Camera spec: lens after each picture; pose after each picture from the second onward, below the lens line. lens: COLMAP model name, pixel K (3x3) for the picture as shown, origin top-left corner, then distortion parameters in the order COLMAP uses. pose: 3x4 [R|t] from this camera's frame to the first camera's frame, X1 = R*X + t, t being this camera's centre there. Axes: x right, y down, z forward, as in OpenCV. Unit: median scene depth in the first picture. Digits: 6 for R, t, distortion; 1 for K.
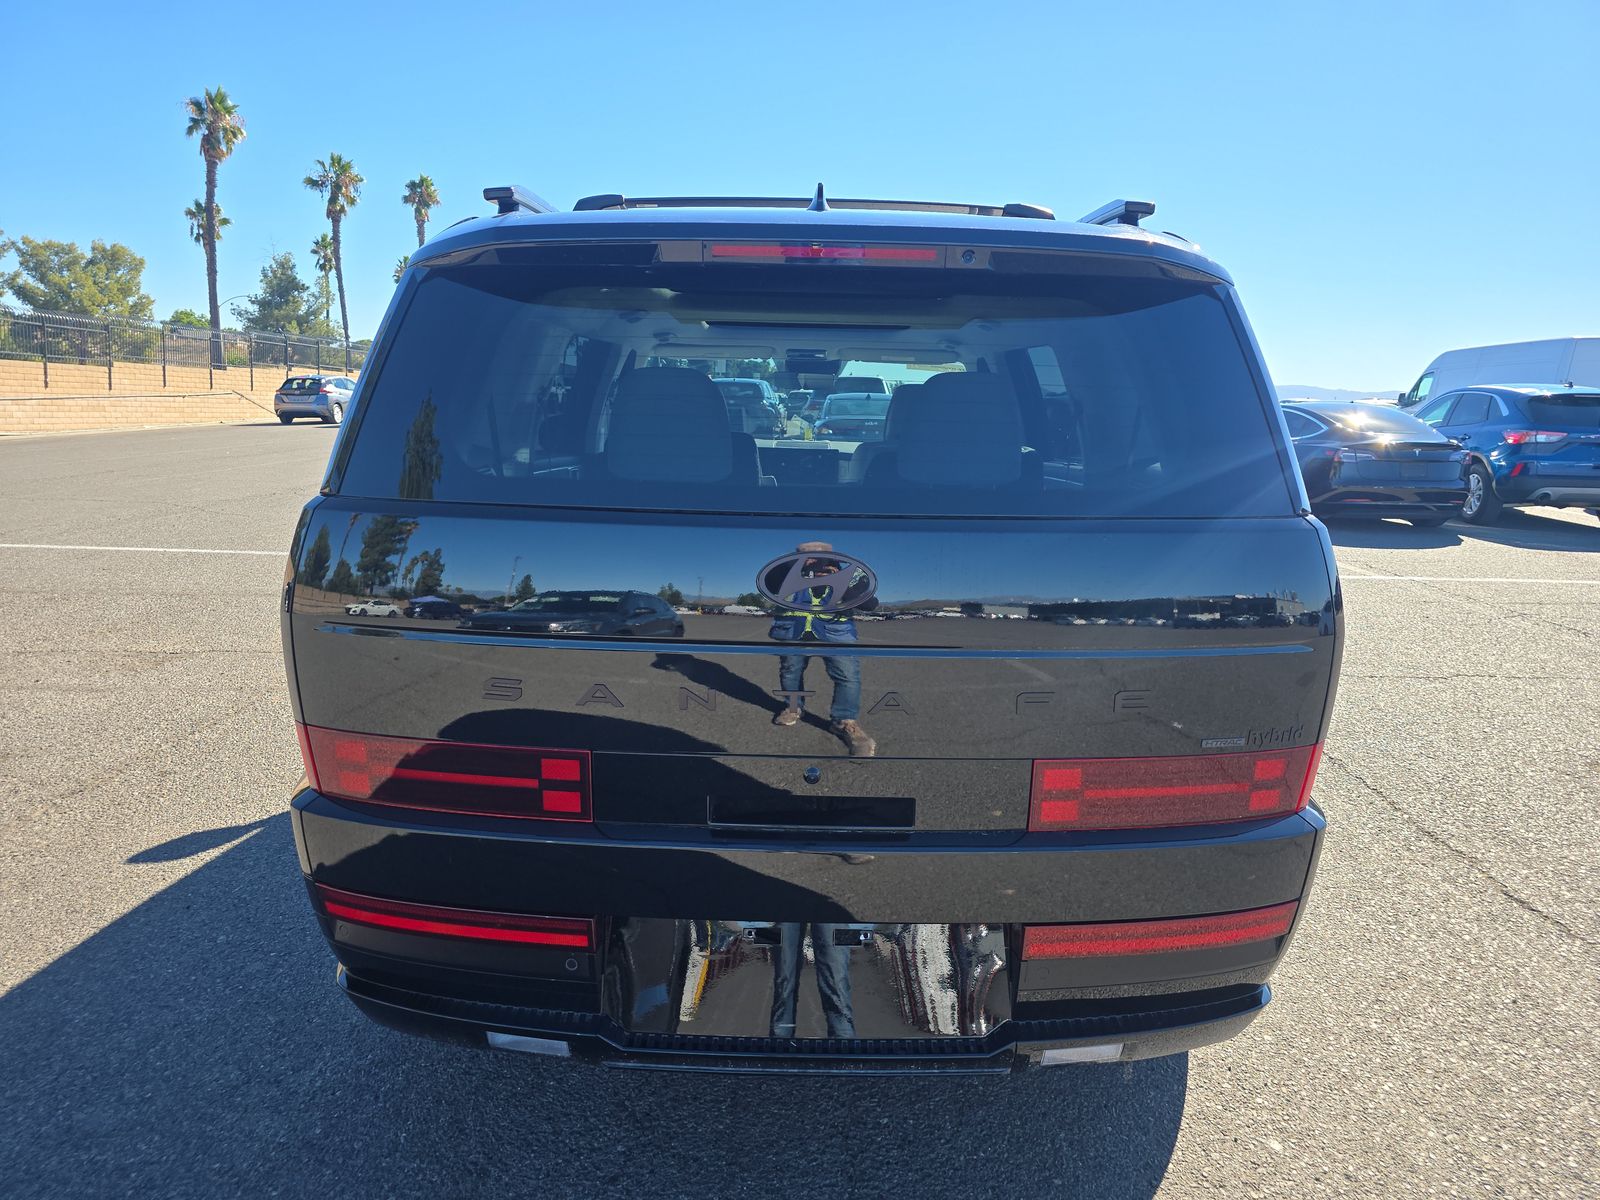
lens RADIAL K [[1159.2, 0, 800.0], [0, 1159.2, 600.0], [0, 0, 1]] dist [-0.002291, -0.004894]
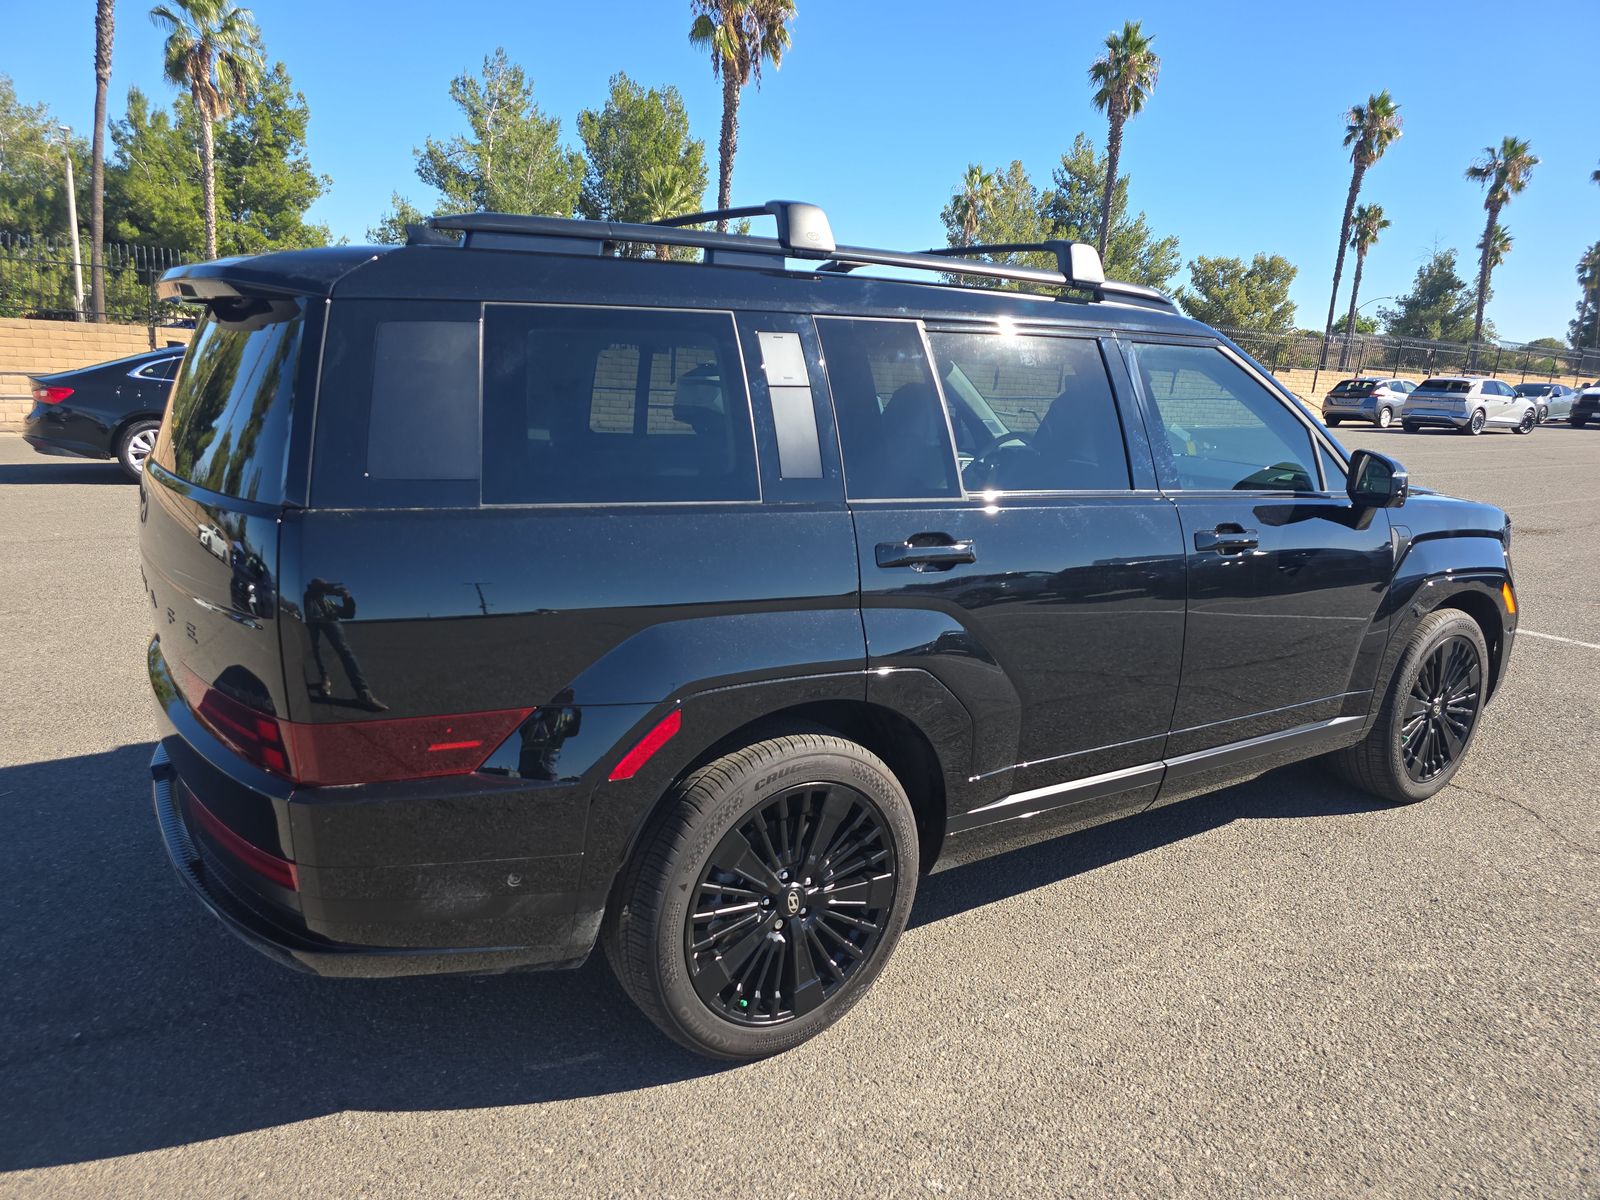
lens RADIAL K [[1159.2, 0, 800.0], [0, 1159.2, 600.0], [0, 0, 1]] dist [-0.002291, -0.004894]
pose [[0.507559, 0.167206, -0.845237, 0.155084], [-0.168868, 0.981269, 0.092712, -0.016150], [0.844907, 0.095677, 0.526287, 0.081588]]
